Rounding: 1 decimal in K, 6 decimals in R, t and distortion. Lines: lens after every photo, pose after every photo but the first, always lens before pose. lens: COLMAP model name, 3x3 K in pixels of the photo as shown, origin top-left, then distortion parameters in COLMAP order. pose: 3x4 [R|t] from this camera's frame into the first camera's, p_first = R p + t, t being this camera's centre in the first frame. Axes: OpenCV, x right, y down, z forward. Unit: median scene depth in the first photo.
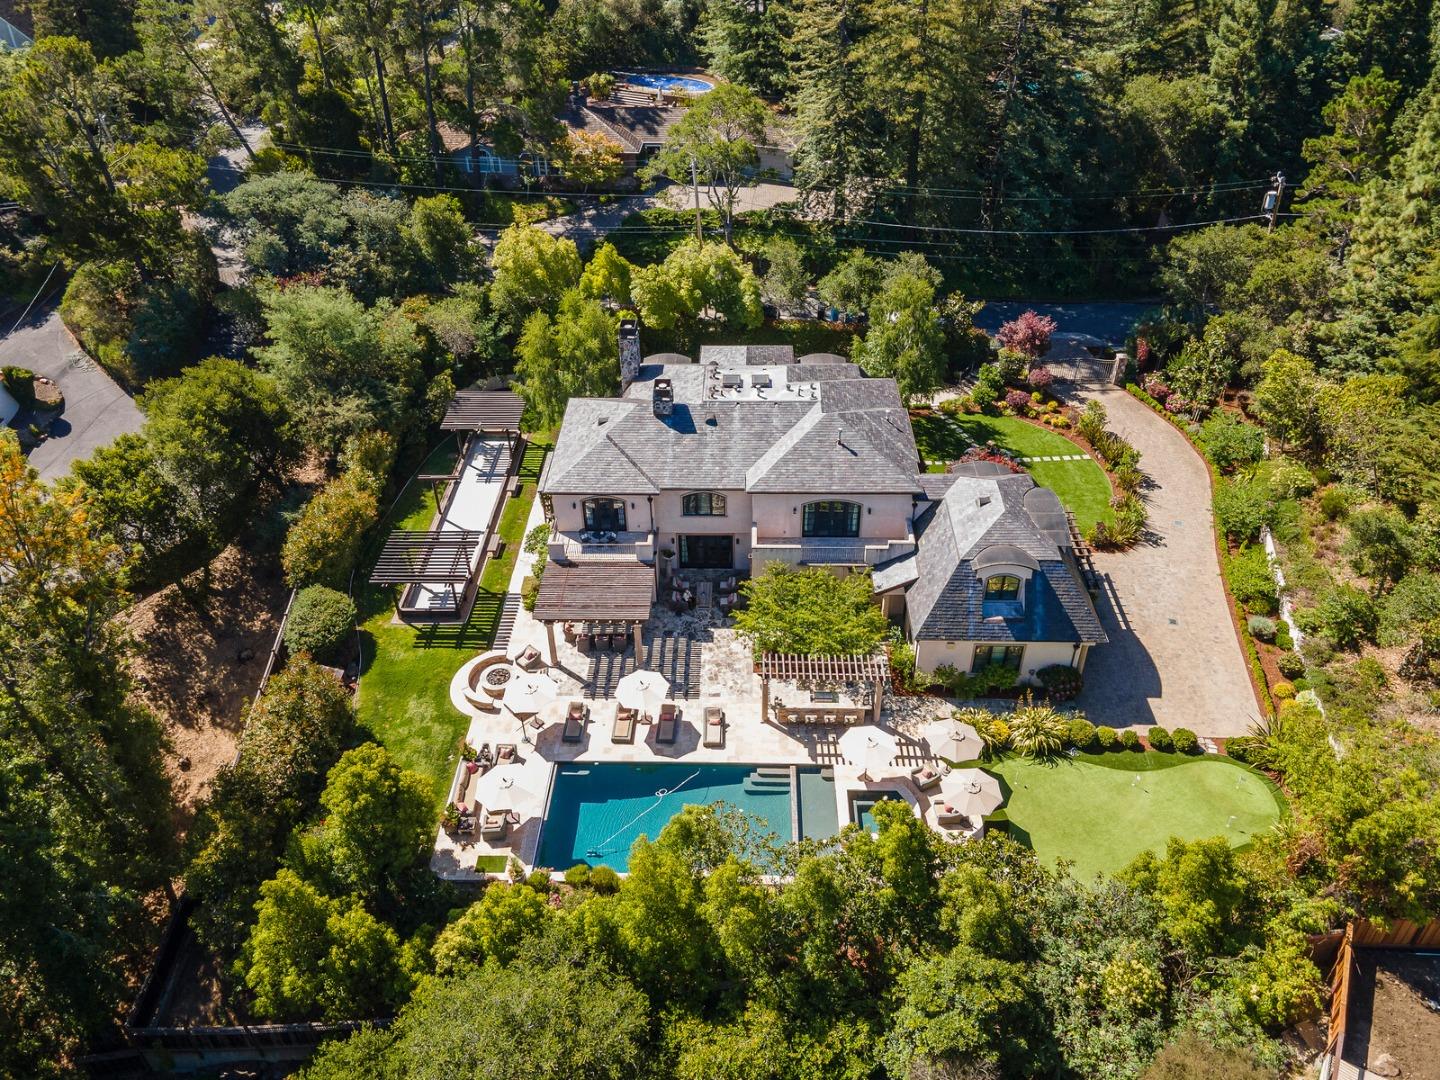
lens RADIAL K [[1052.1, 0, 720.0], [0, 1052.1, 540.0], [0, 0, 1]] dist [-0.002180, -0.000121]
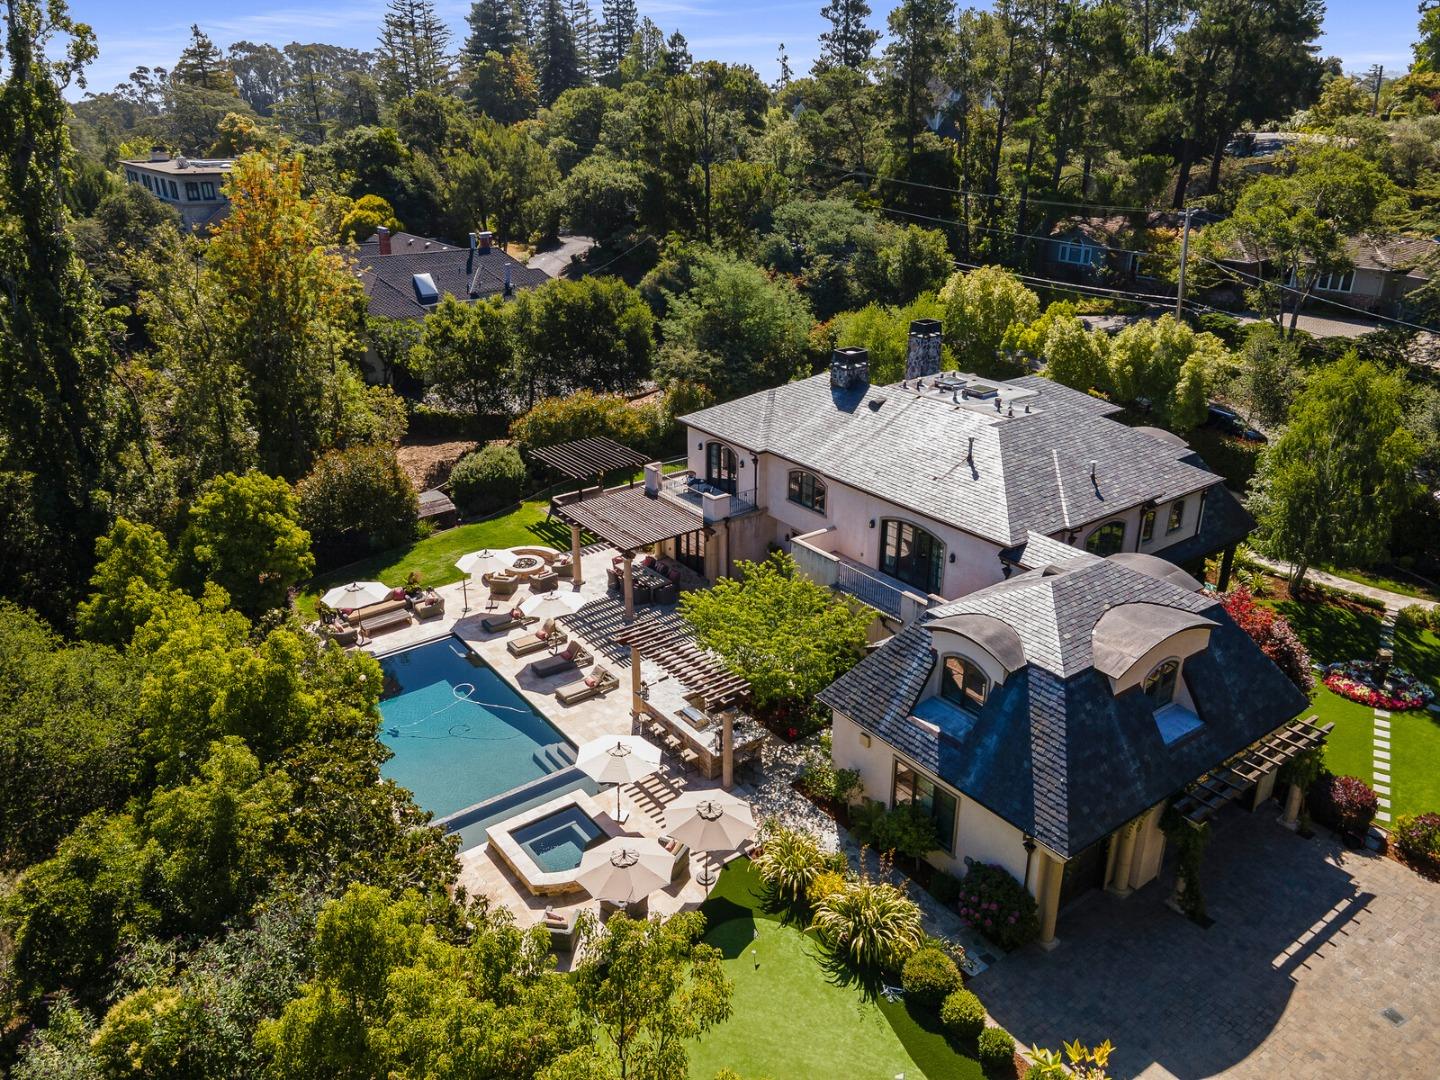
lens RADIAL K [[1052.1, 0, 720.0], [0, 1052.1, 540.0], [0, 0, 1]] dist [-0.002180, -0.000121]
pose [[0.613619, 0.316482, -0.723402, 0.558816], [-0.478019, 0.878091, -0.021317, 0.049024], [0.628466, 0.358881, 0.690098, 0.459774]]
